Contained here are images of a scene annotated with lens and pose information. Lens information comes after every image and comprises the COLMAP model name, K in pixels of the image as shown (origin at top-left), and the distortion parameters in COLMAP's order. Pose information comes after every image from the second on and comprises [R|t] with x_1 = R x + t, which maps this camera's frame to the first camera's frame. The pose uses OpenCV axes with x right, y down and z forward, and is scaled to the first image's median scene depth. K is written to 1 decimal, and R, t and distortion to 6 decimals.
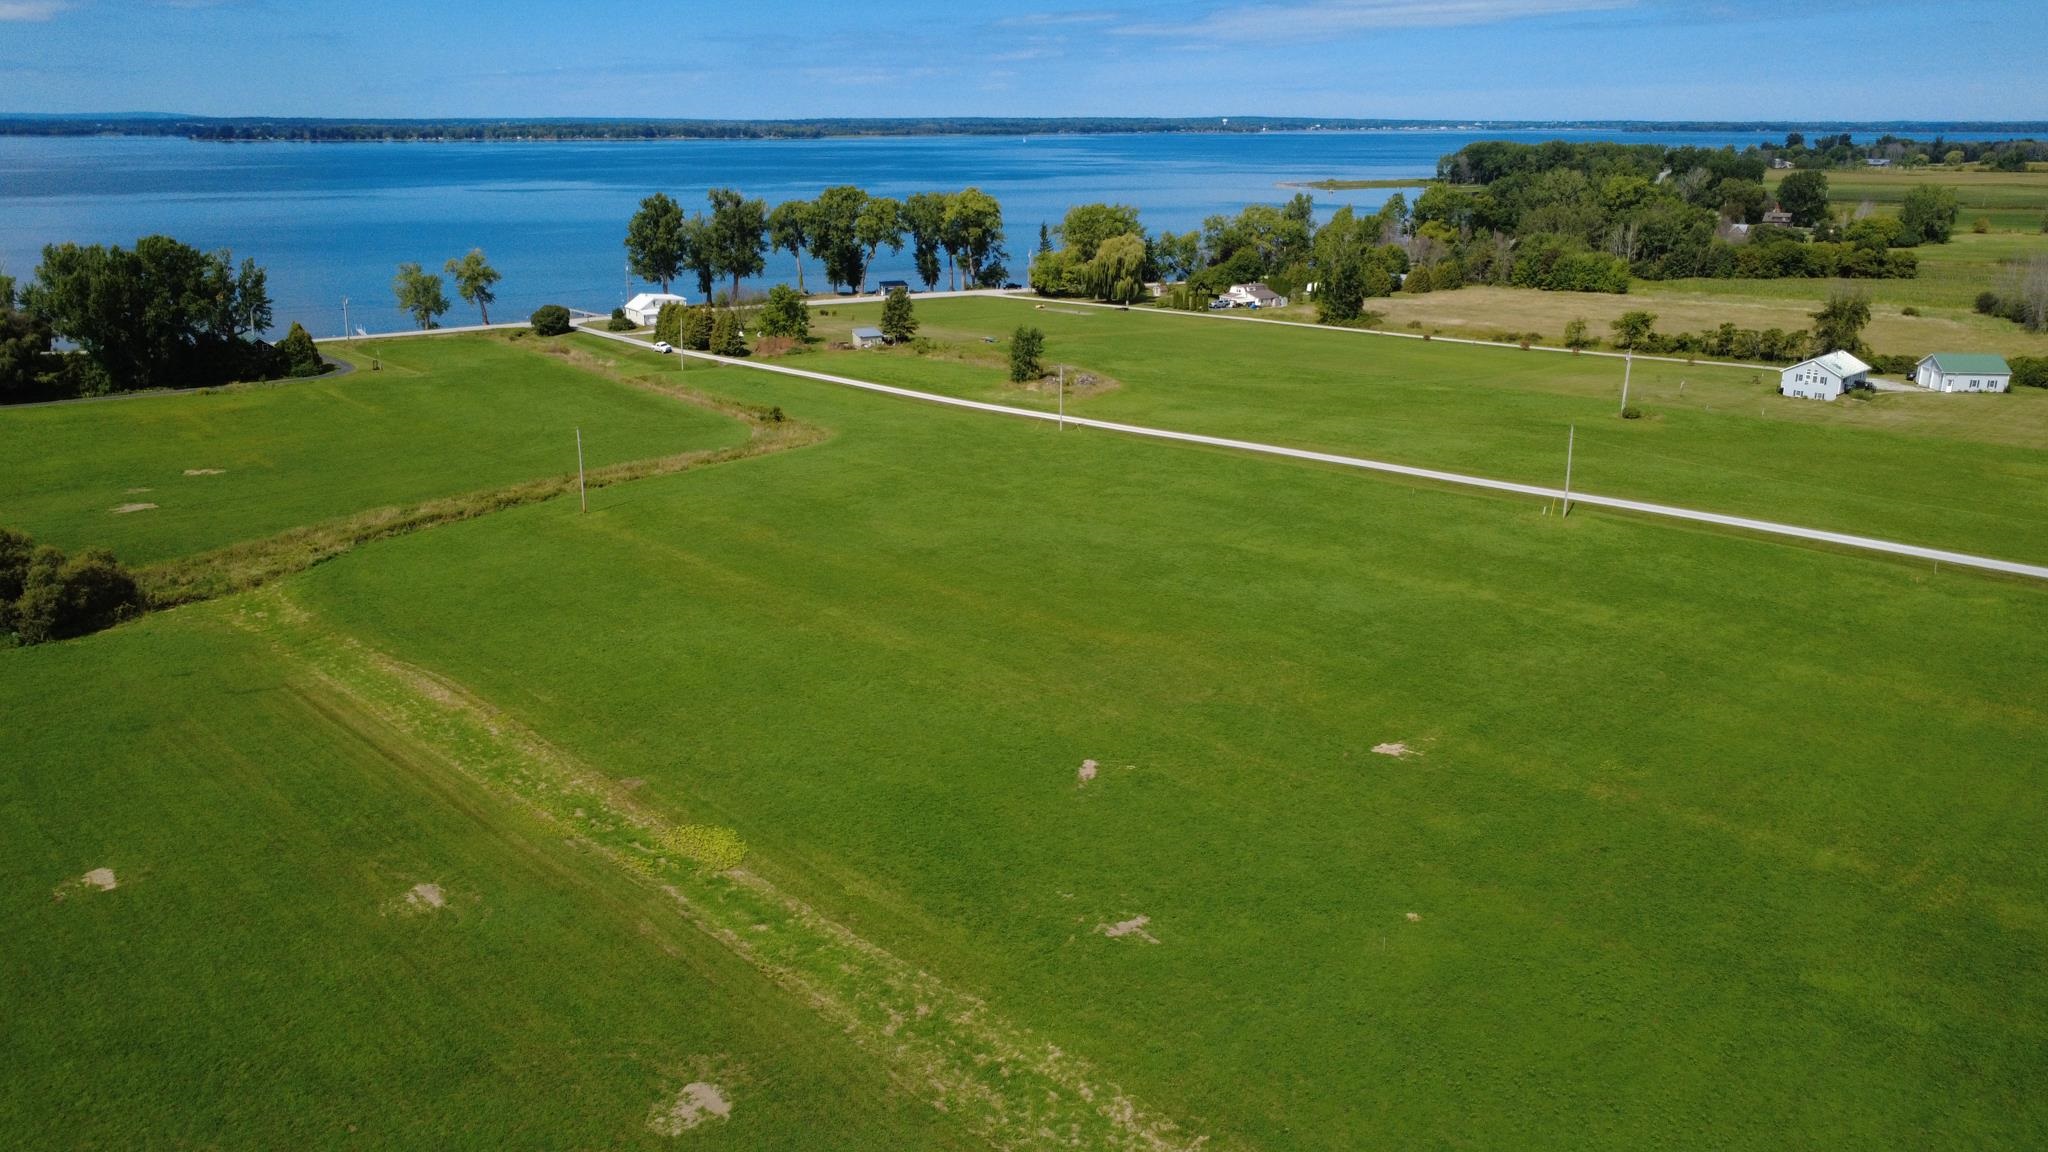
lens RADIAL K [[1486.5, 0, 1029.1], [0, 1486.5, 578.4], [0, 0, 1]] dist [-0.000594, -0.000975]
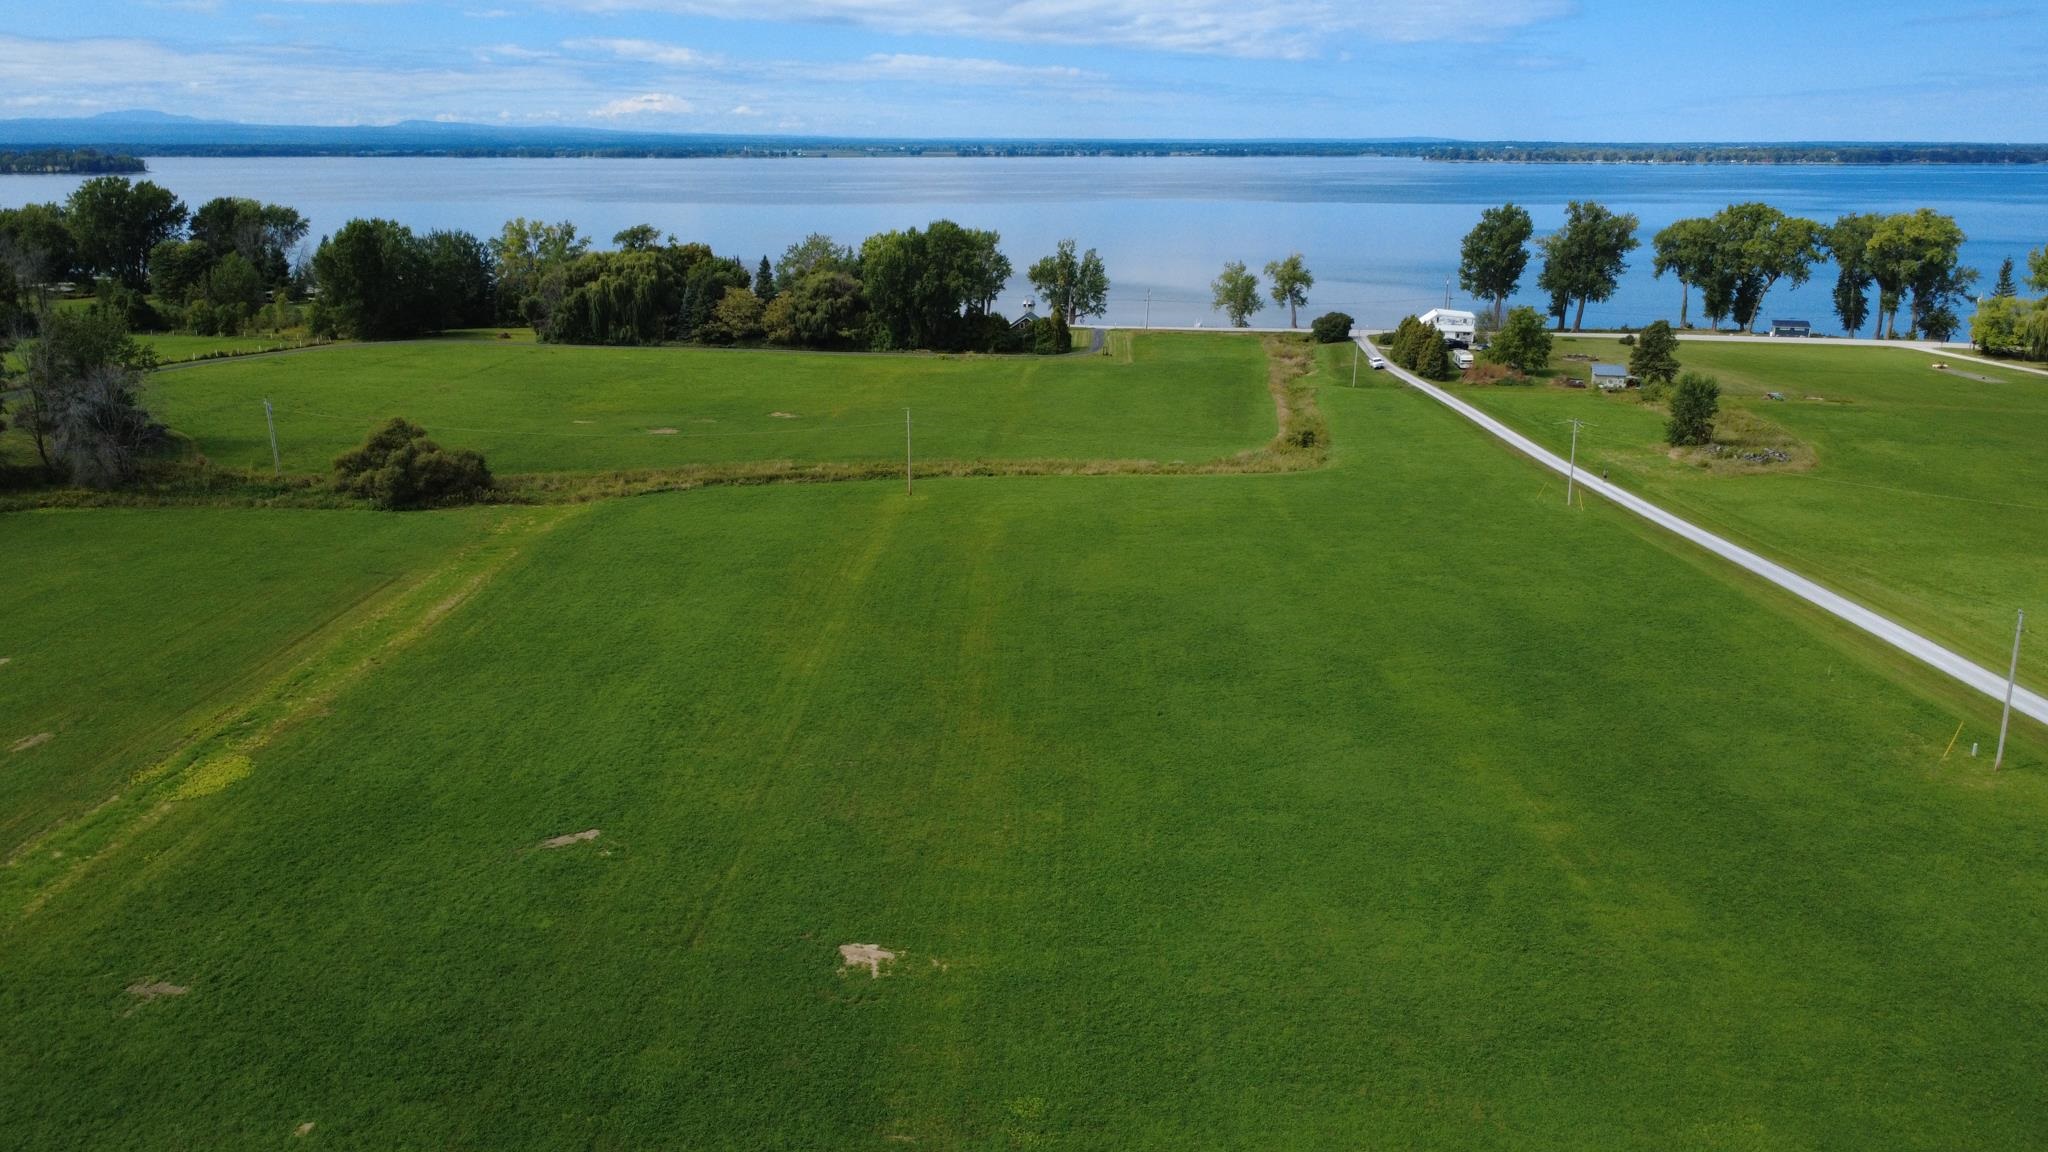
lens RADIAL K [[1486.5, 0, 1029.1], [0, 1486.5, 578.4], [0, 0, 1]] dist [-0.000594, -0.000975]
pose [[0.720023, 0.194177, -0.666230, 0.266745], [-0.204254, 0.976827, 0.063956, -0.042417], [0.663210, 0.090030, 0.742999, 0.193215]]
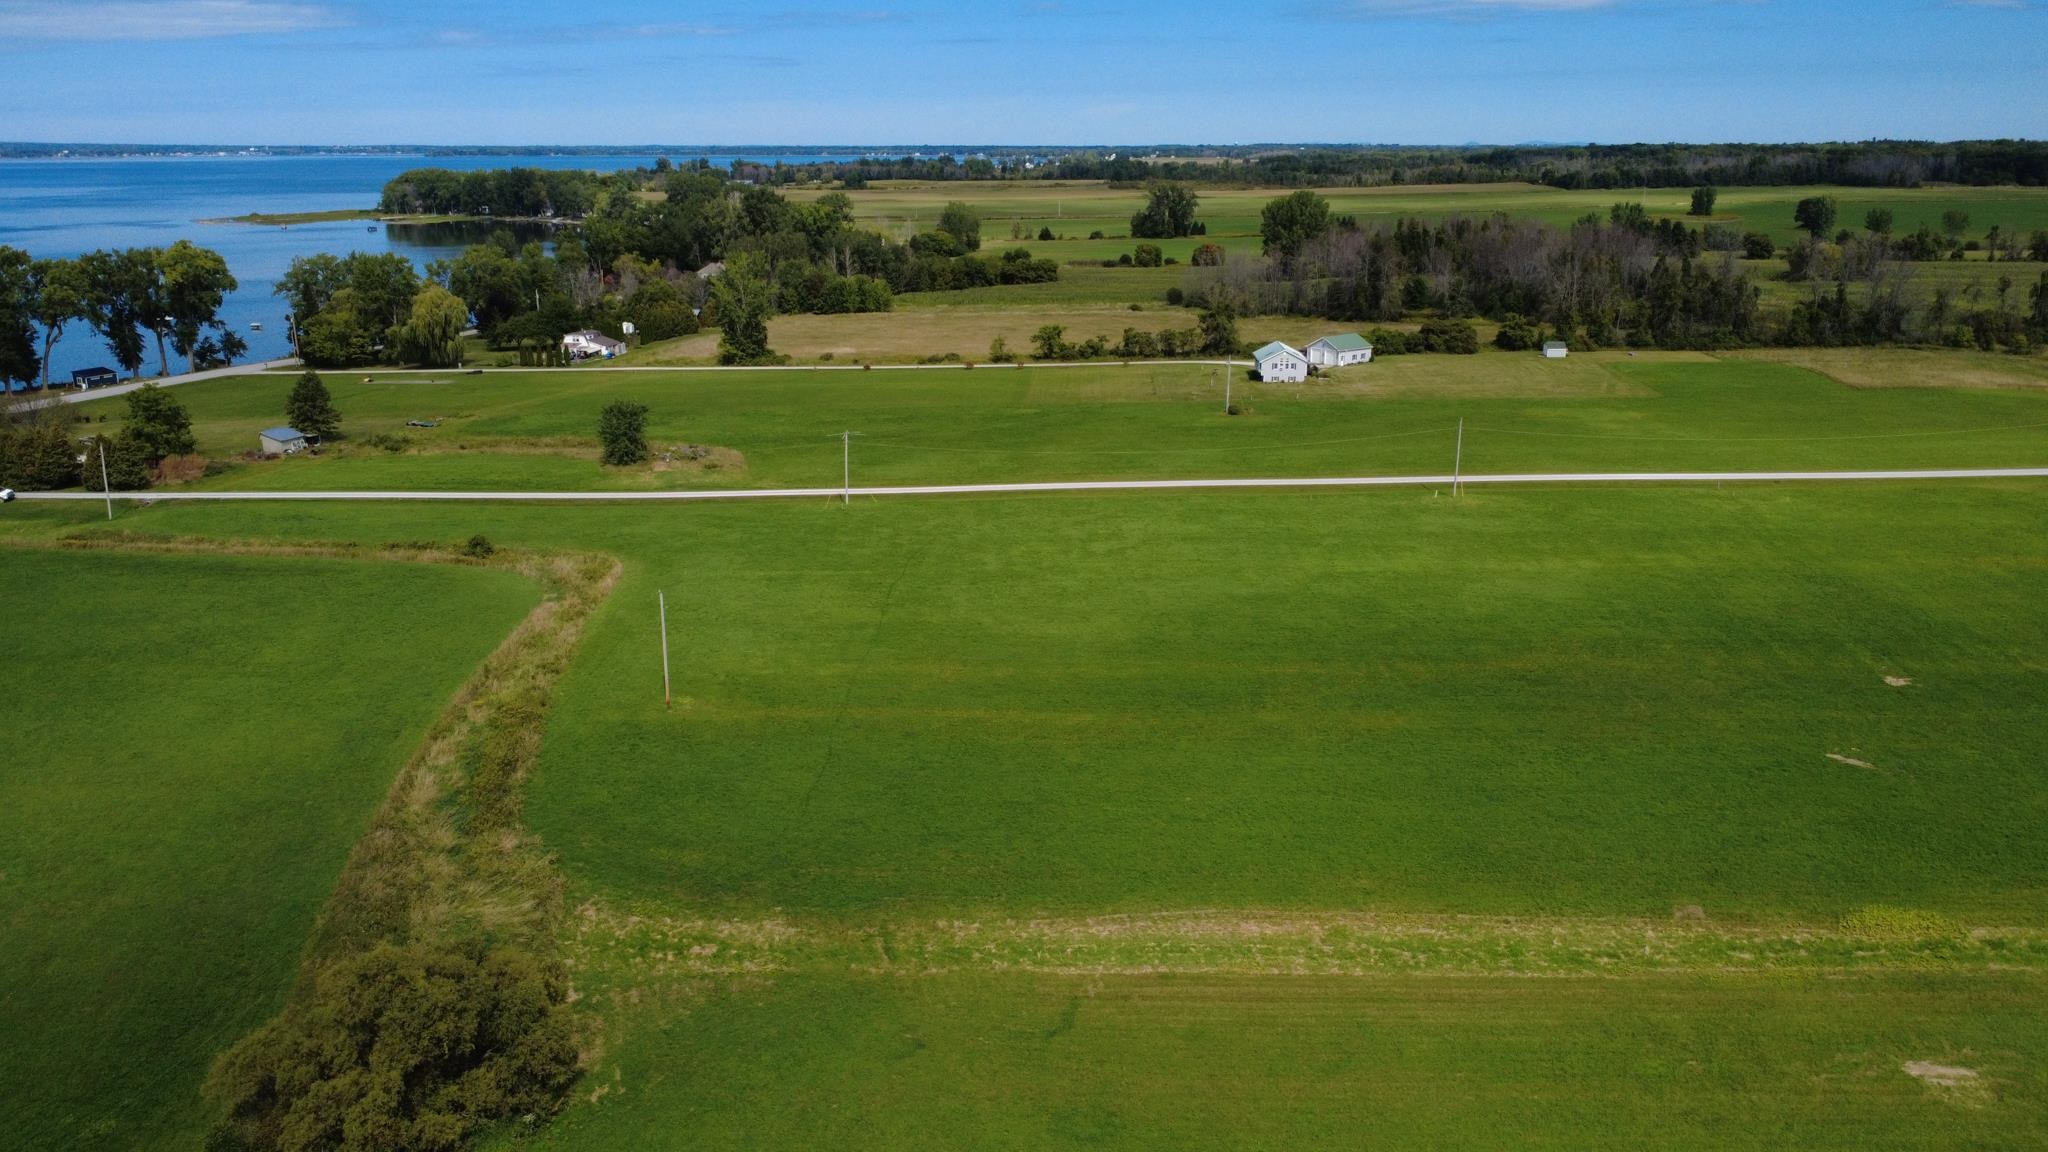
lens RADIAL K [[1486.5, 0, 1029.1], [0, 1486.5, 578.4], [0, 0, 1]] dist [-0.000594, -0.000975]
pose [[0.727500, -0.193685, 0.658202, -0.392438], [0.203505, 0.977071, 0.062585, -0.069981], [-0.655232, 0.088417, 0.750236, 0.199986]]
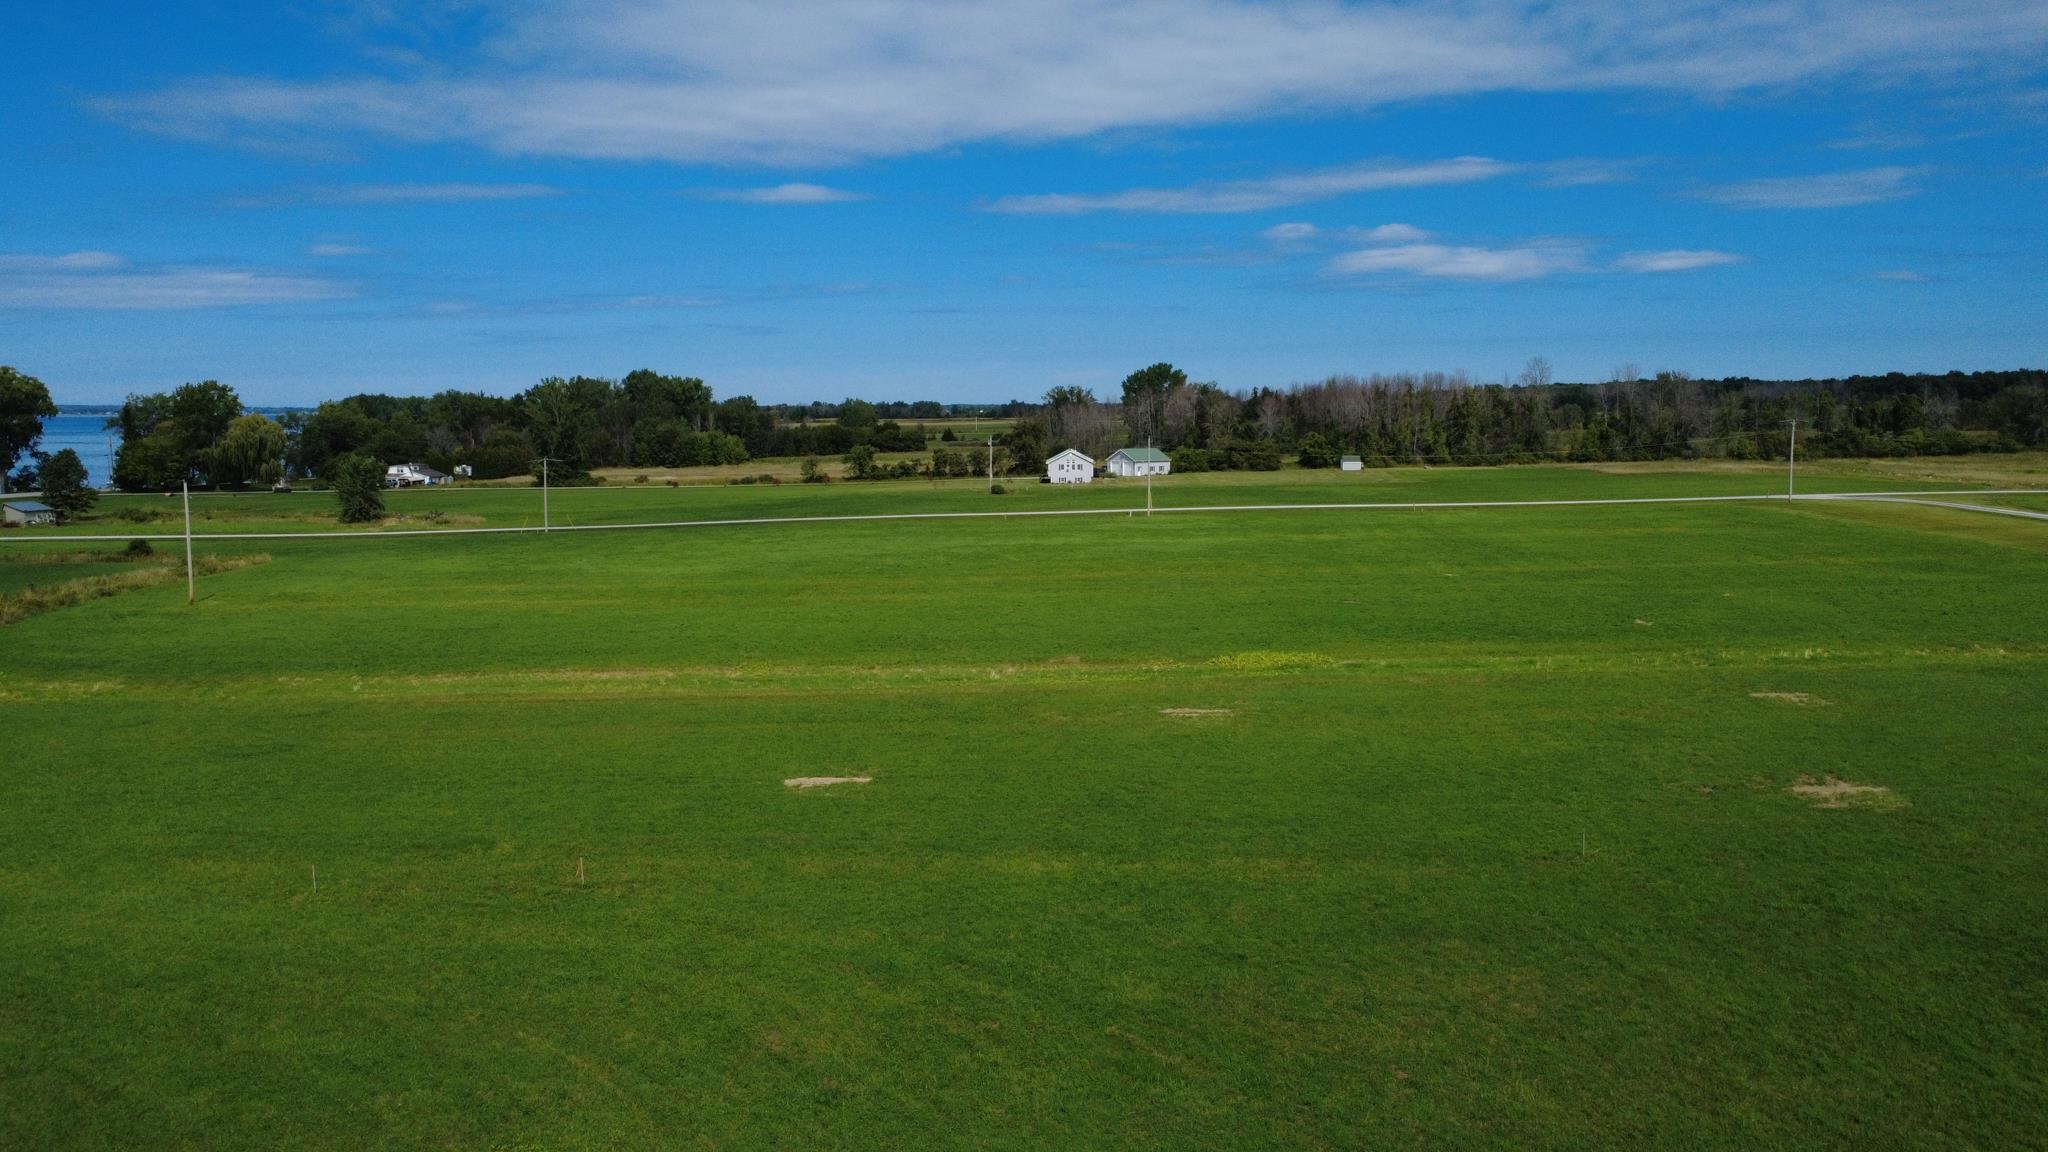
lens RADIAL K [[1486.5, 0, 1029.1], [0, 1486.5, 578.4], [0, 0, 1]] dist [-0.000594, -0.000975]
pose [[0.714300, -0.082187, 0.694997, -0.310115], [0.209057, 0.972795, -0.099826, 0.061143], [-0.667885, 0.216600, 0.712049, 0.136497]]
